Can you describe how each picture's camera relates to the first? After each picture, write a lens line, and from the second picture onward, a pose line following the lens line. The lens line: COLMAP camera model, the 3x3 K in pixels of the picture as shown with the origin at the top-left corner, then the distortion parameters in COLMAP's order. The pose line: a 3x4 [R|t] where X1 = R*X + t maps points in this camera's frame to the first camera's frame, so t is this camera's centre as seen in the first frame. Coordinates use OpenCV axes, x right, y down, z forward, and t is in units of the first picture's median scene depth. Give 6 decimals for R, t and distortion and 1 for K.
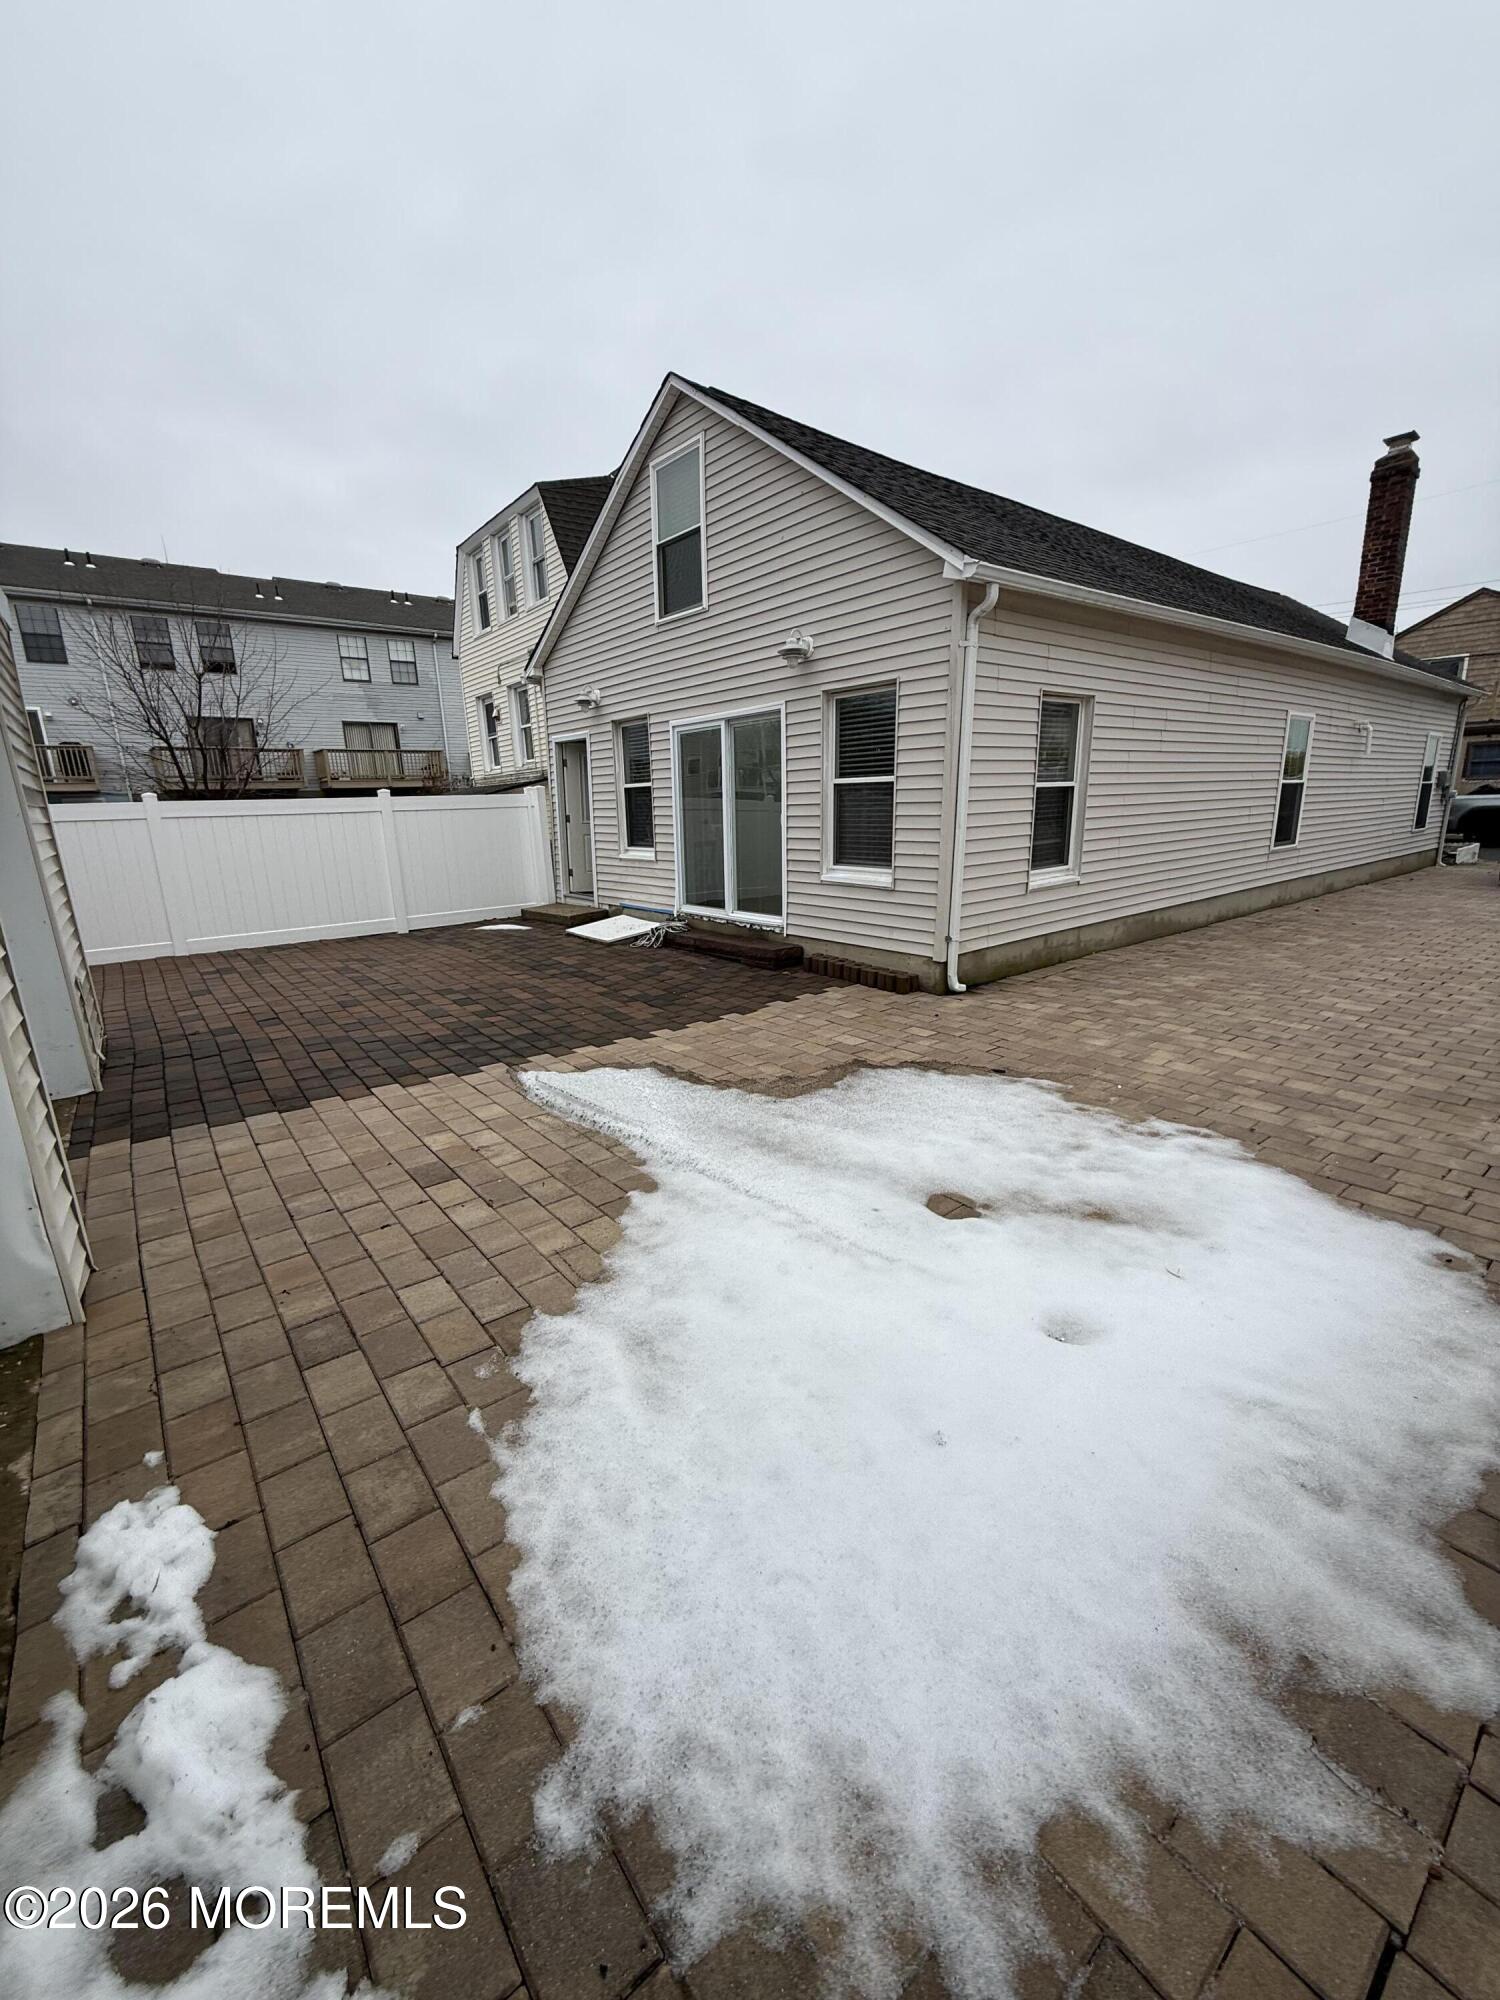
lens RADIAL K [[790.9, 0, 752.4], [0, 790.9, 1024.3], [0, 0, 1]] dist [-0.000715, -0.000454]
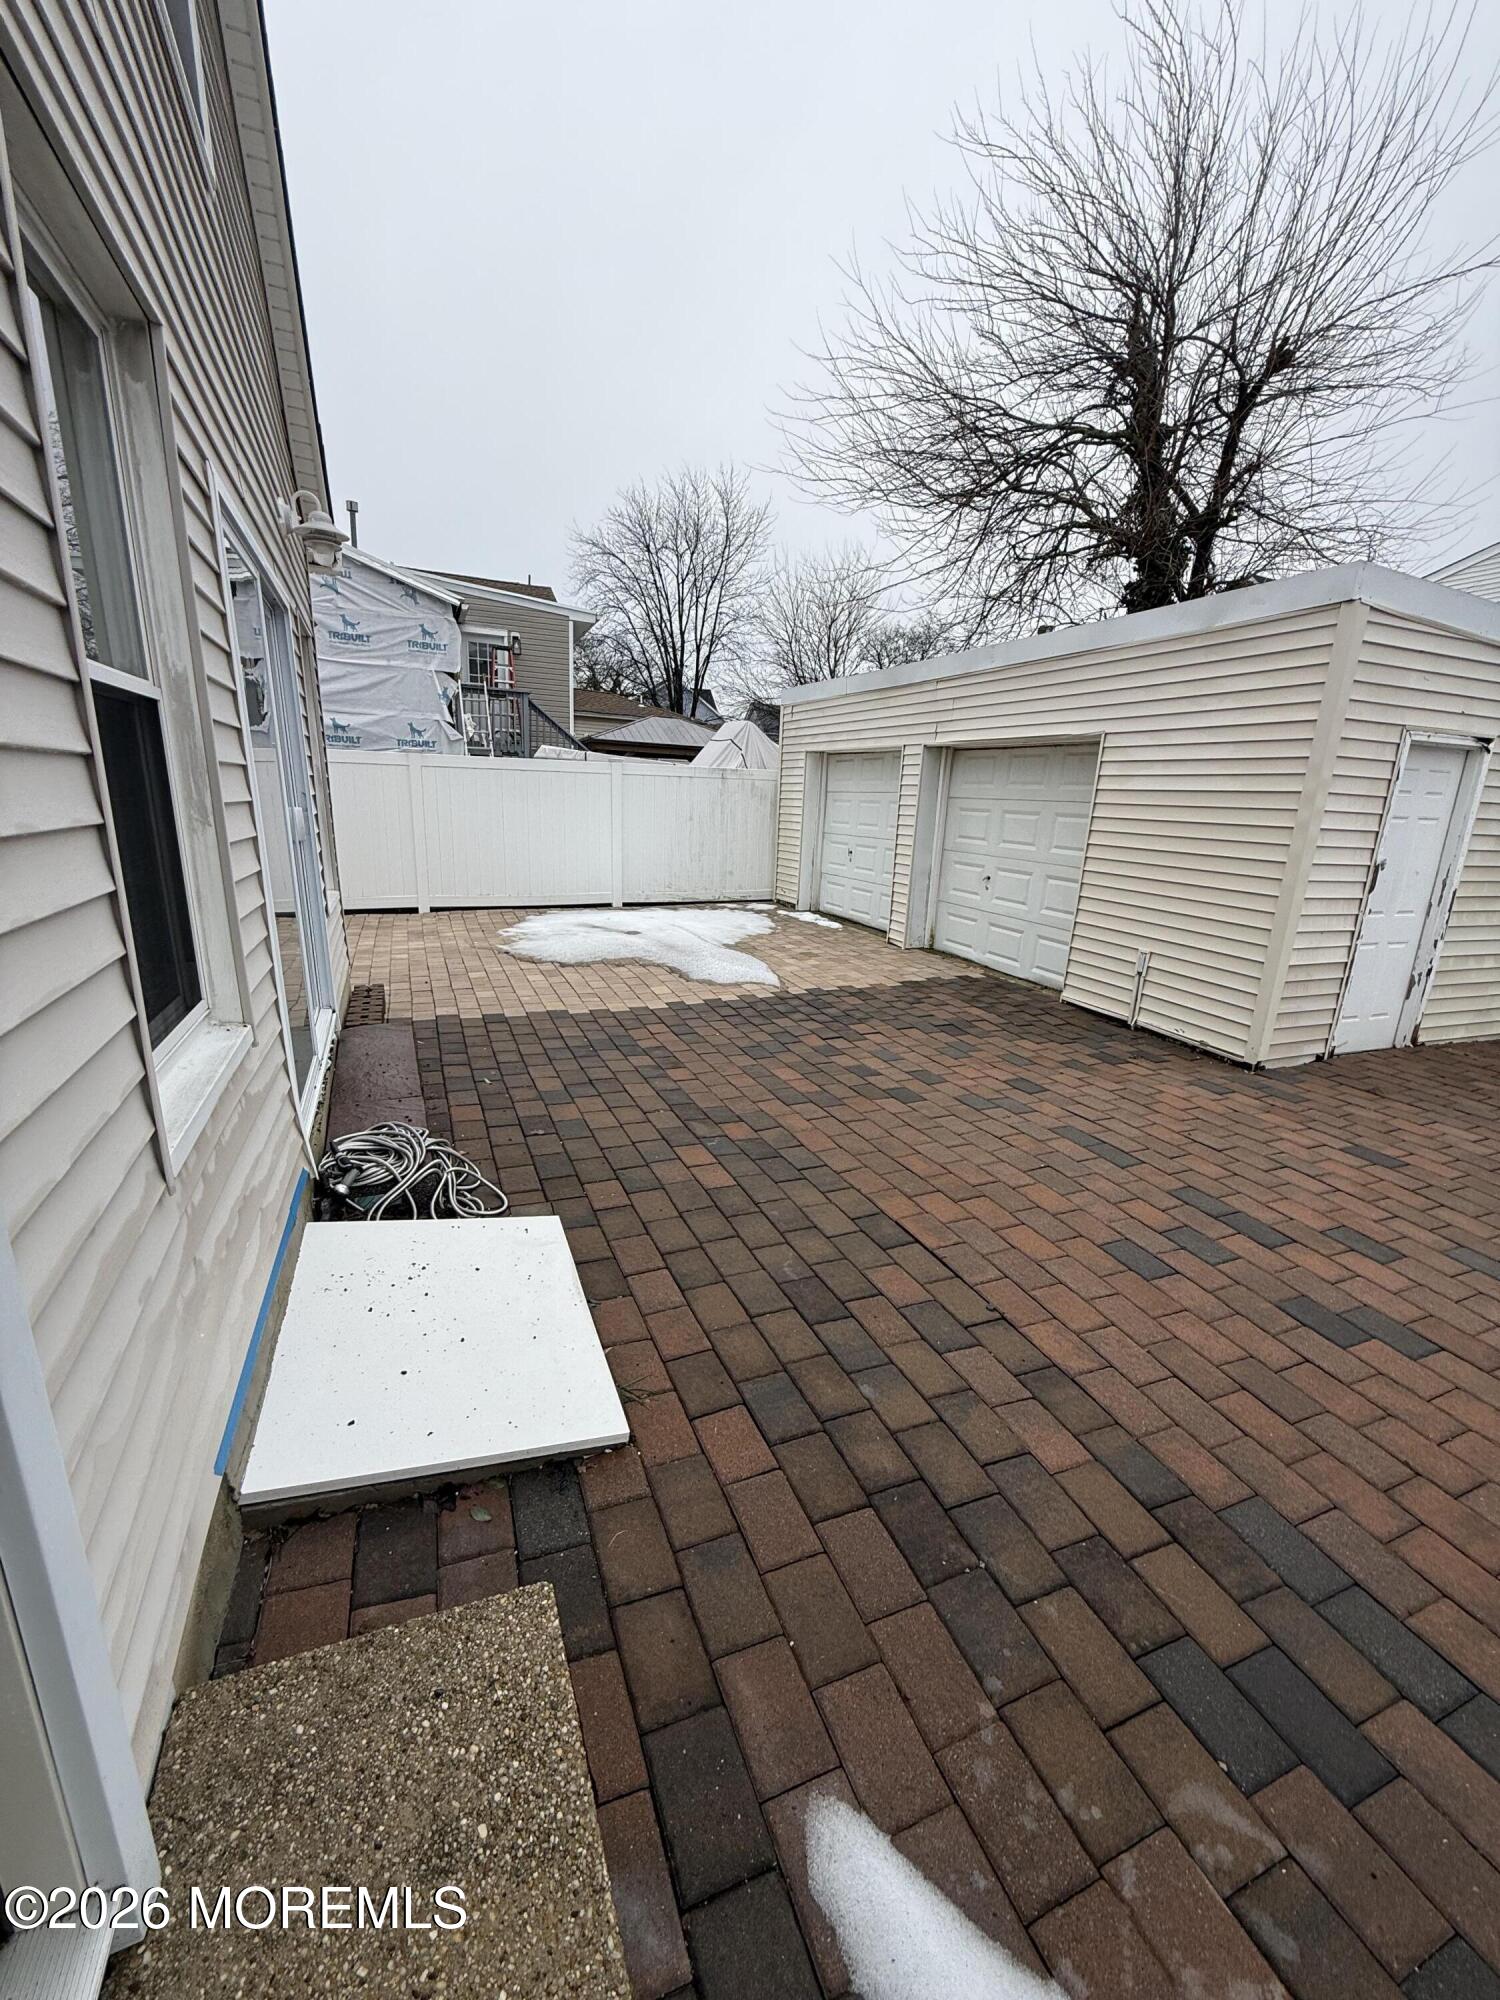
lens RADIAL K [[797.5, 0, 748.7], [0, 797.5, 994.7], [0, 0, 1]] dist [0.000781, 0.000554]
pose [[-0.961116, -0.076258, 0.265408, -0.521835], [0.063299, 0.874685, 0.480541, -0.520915], [-0.268794, 0.478655, -0.835846, 1.856871]]
